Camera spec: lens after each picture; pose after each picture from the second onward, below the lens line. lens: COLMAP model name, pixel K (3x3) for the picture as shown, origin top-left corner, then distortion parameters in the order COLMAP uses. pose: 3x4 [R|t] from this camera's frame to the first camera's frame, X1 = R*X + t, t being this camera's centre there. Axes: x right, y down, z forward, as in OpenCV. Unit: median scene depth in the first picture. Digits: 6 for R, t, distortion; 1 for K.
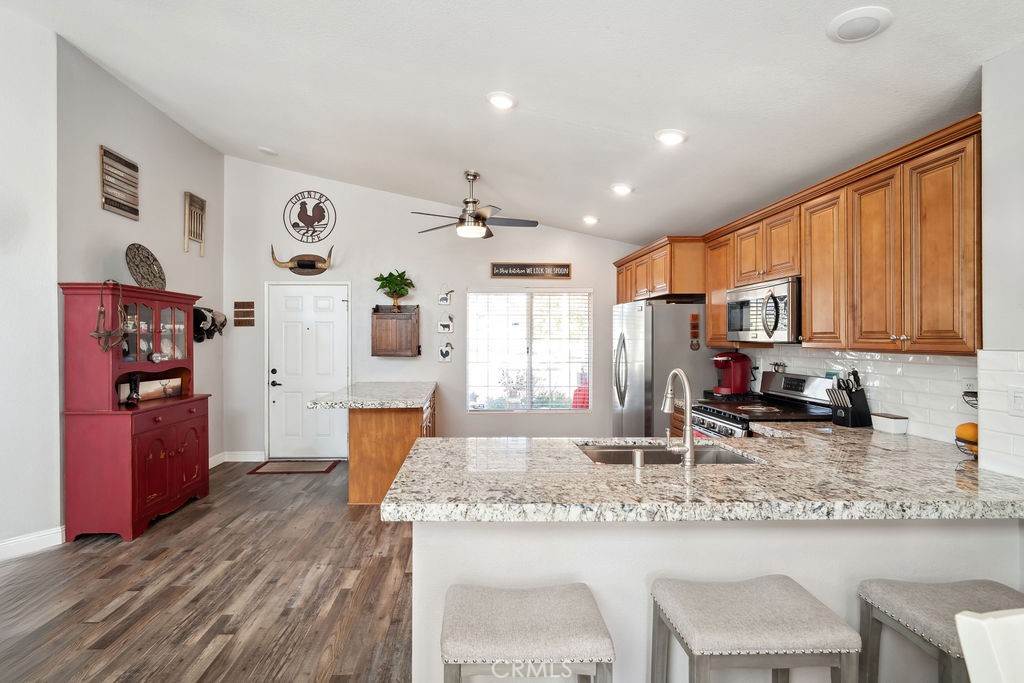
lens RADIAL K [[488.8, 0, 472.8], [0, 488.8, 338.8], [0, 0, 1]] dist [-0.012553, 0.000321]
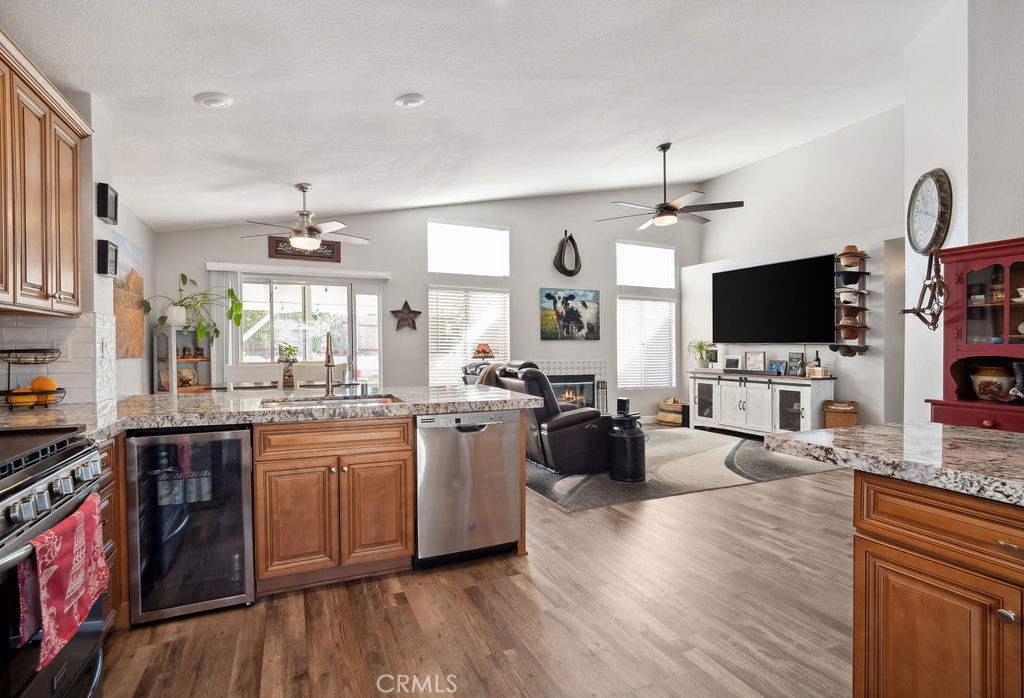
lens RADIAL K [[505.8, 0, 510.4], [0, 505.8, 337.1], [0, 0, 1]] dist [-0.017991, 0.000029]
pose [[-0.918699, -0.013307, -0.394734, 0.200676], [-0.006397, 0.999803, -0.018816, 0.039023], [0.394906, -0.014761, -0.918603, 0.955464]]
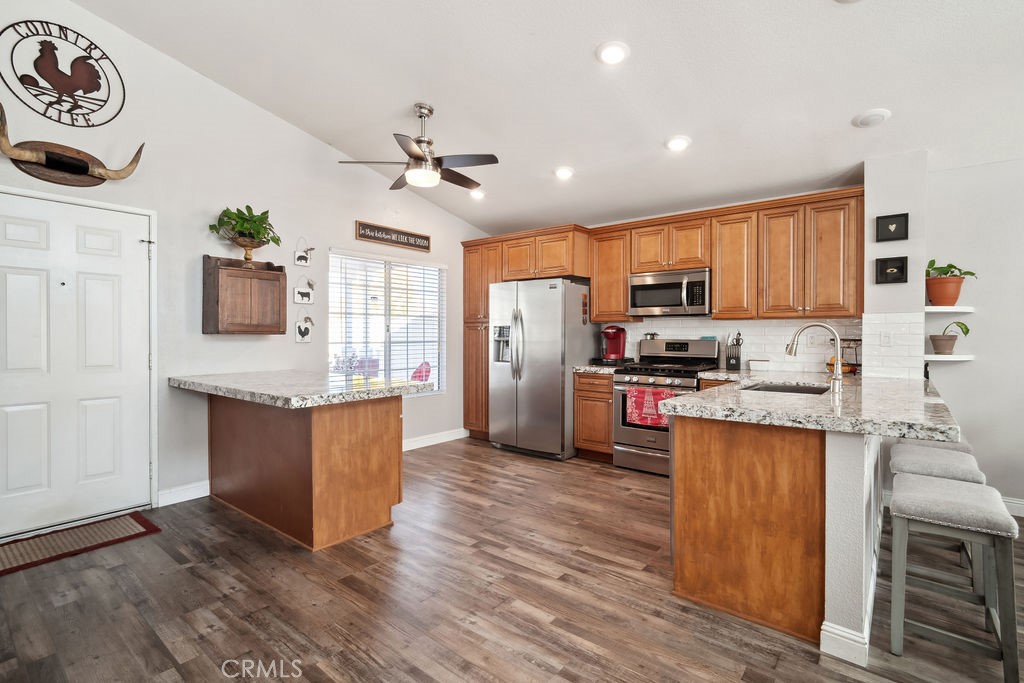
lens RADIAL K [[493.2, 0, 508.1], [0, 493.2, 338.1], [0, 0, 1]] dist [-0.017346, 0.009911]
pose [[0.646274, -0.005892, 0.763083, -0.453349], [-0.000139, 0.999969, 0.007838, 0.036681], [-0.763105, -0.005172, 0.646253, 0.290550]]
